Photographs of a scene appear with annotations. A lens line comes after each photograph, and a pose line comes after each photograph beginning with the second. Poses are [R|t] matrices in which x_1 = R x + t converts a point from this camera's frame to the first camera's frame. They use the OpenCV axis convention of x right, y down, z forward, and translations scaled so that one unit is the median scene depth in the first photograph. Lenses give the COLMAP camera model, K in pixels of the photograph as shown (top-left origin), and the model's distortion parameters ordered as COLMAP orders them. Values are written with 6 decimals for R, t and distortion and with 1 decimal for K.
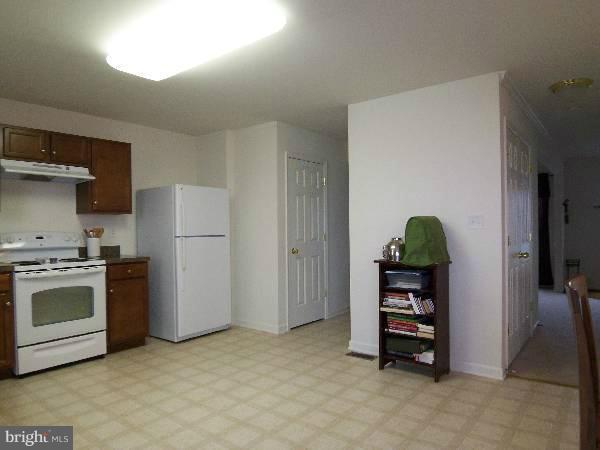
lens RADIAL K [[402.7, 0, 301.7], [0, 402.7, 230.1], [0, 0, 1]] dist [0.001552, -0.076180]
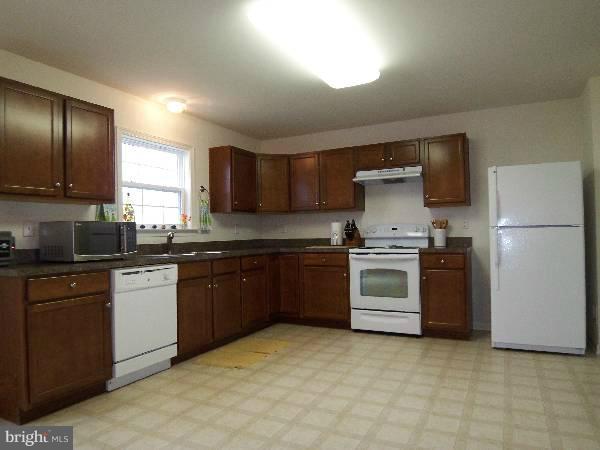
lens RADIAL K [[402.7, 0, 301.7], [0, 402.7, 230.1], [0, 0, 1]] dist [0.001552, -0.076180]
pose [[0.183886, -0.006346, -0.982927, 0.544963], [0.011372, 0.999926, -0.004328, 0.026200], [0.982882, -0.010382, 0.183944, 0.500172]]
